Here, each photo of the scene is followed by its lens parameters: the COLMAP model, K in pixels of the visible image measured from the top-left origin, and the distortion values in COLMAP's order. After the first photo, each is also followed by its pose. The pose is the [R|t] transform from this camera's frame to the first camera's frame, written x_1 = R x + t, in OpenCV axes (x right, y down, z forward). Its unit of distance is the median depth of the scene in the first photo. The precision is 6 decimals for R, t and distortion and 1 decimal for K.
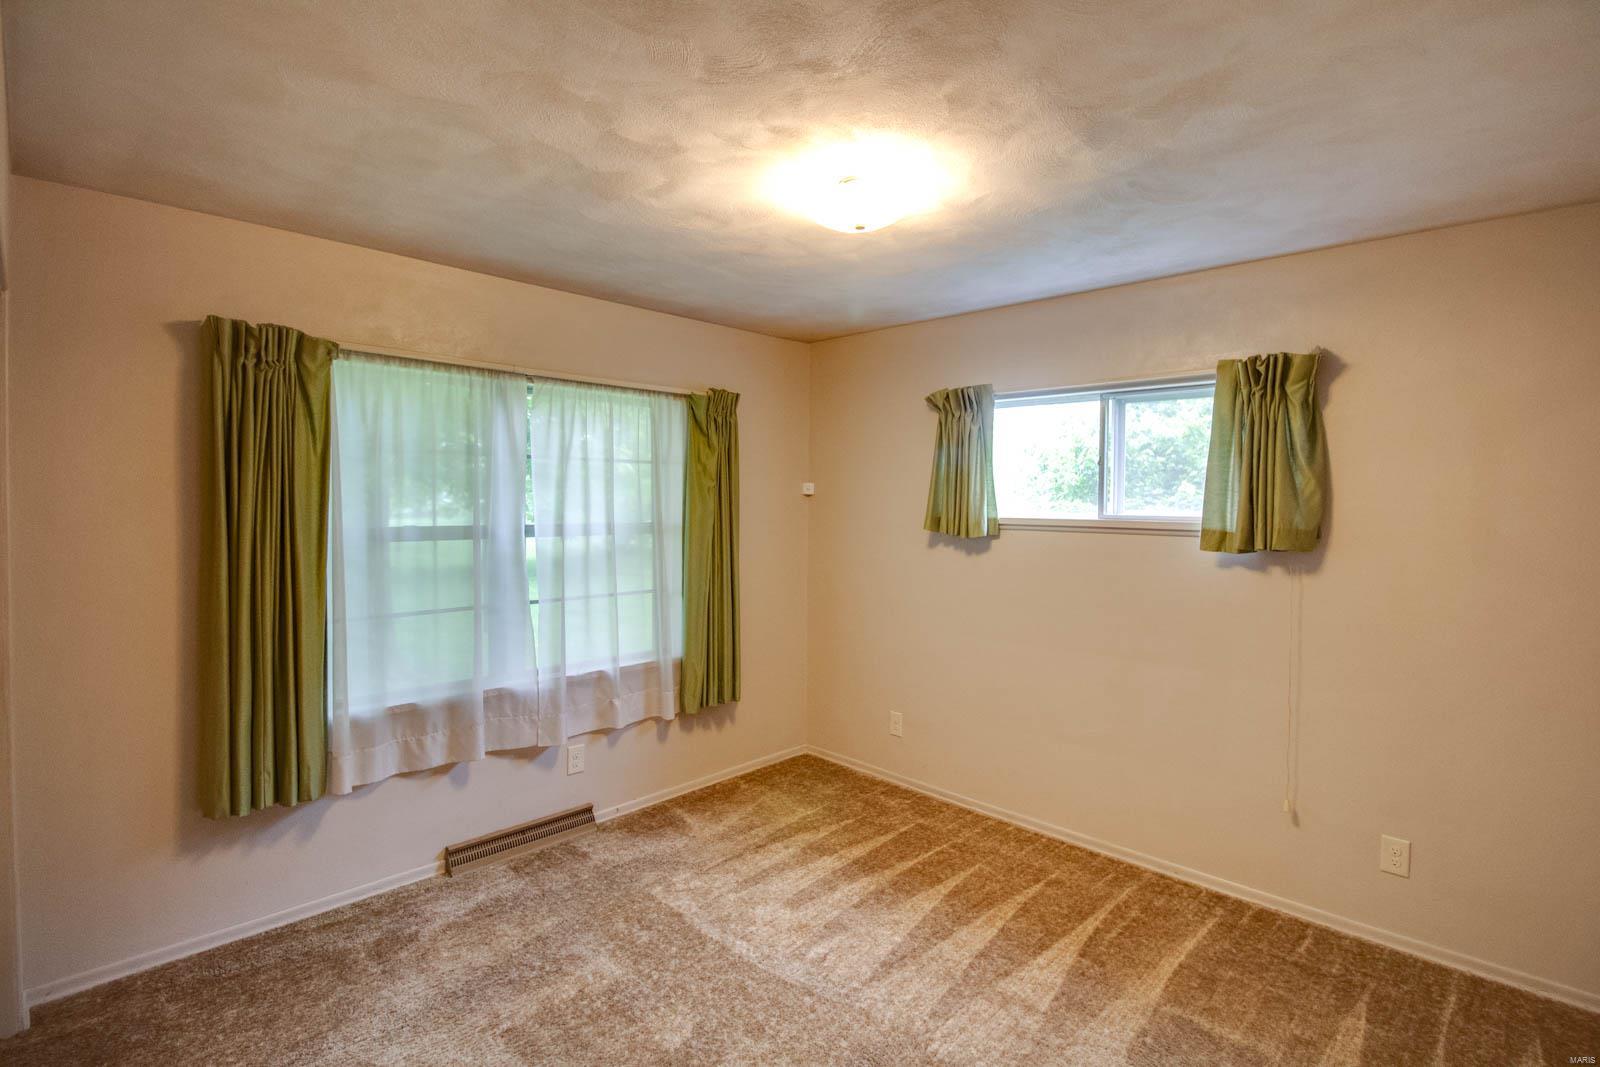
lens RADIAL K [[766.9, 0, 809.1], [0, 766.9, 526.3], [0, 0, 1]] dist [-0.022184, -0.002040]
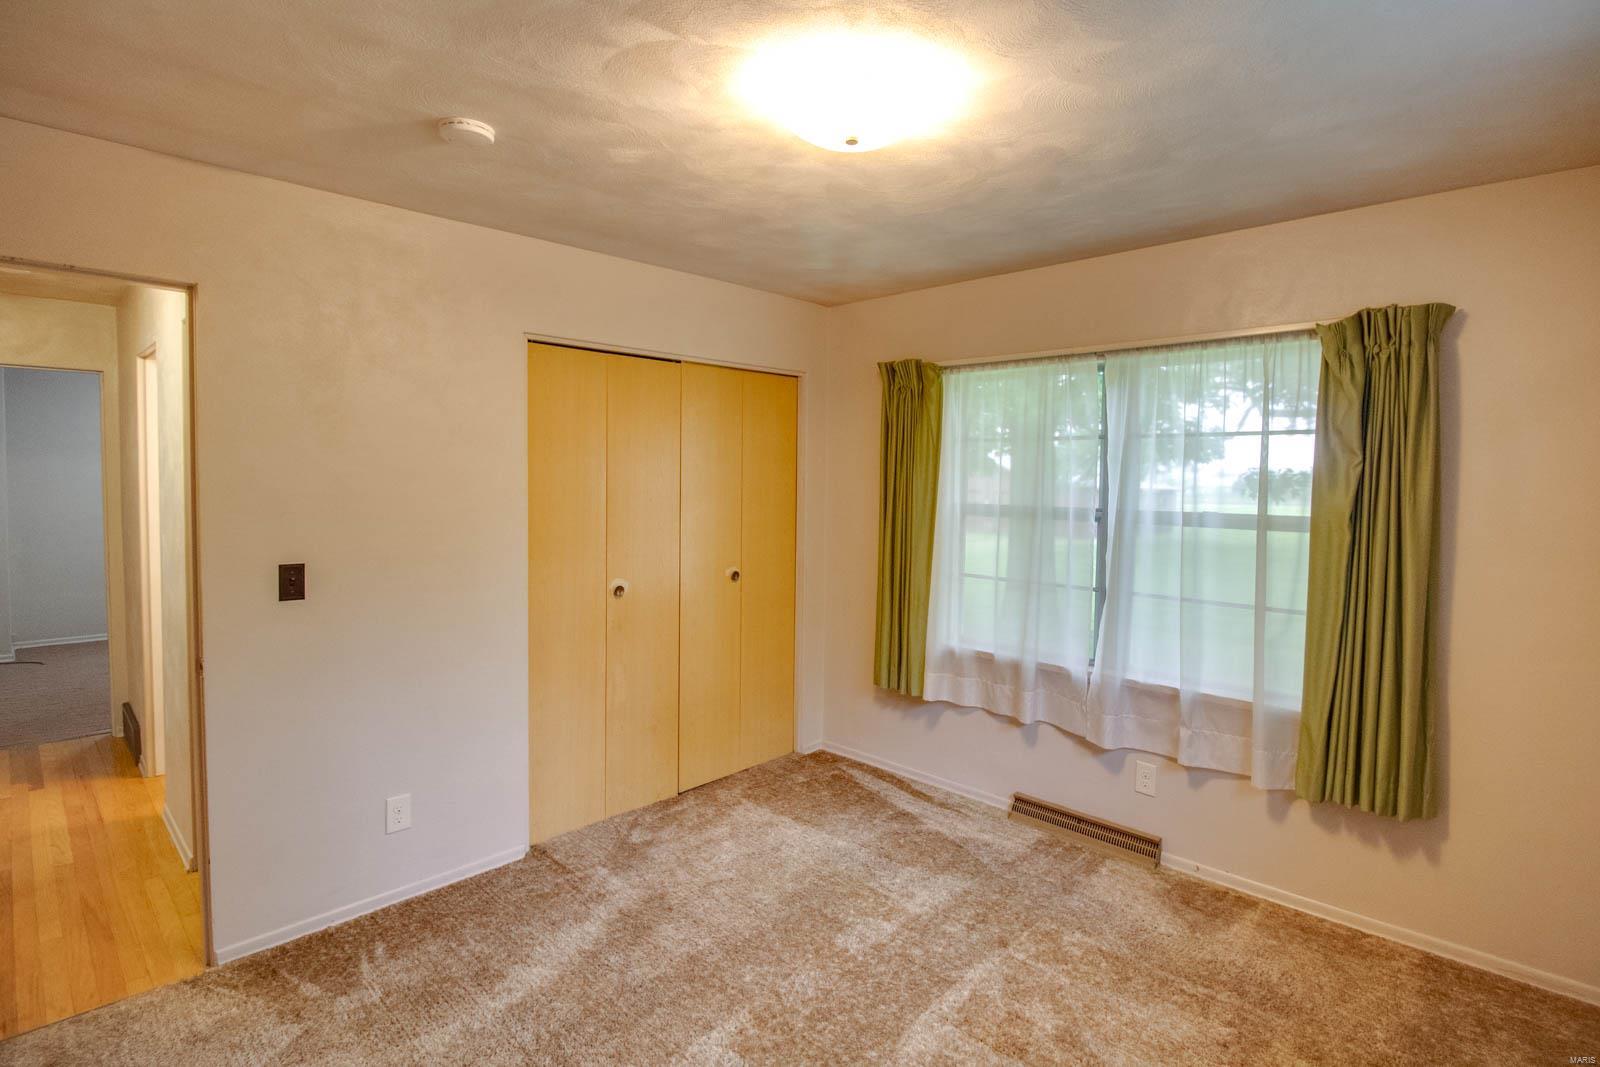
lens RADIAL K [[766.9, 0, 807.0], [0, 766.9, 521.1], [0, 0, 1]] dist [-0.022184, -0.002040]
pose [[-0.001509, 0.048887, -0.998803, 0.569785], [-0.048496, 0.997626, 0.048902, -0.014900], [0.998822, 0.048511, 0.000866, 0.610227]]
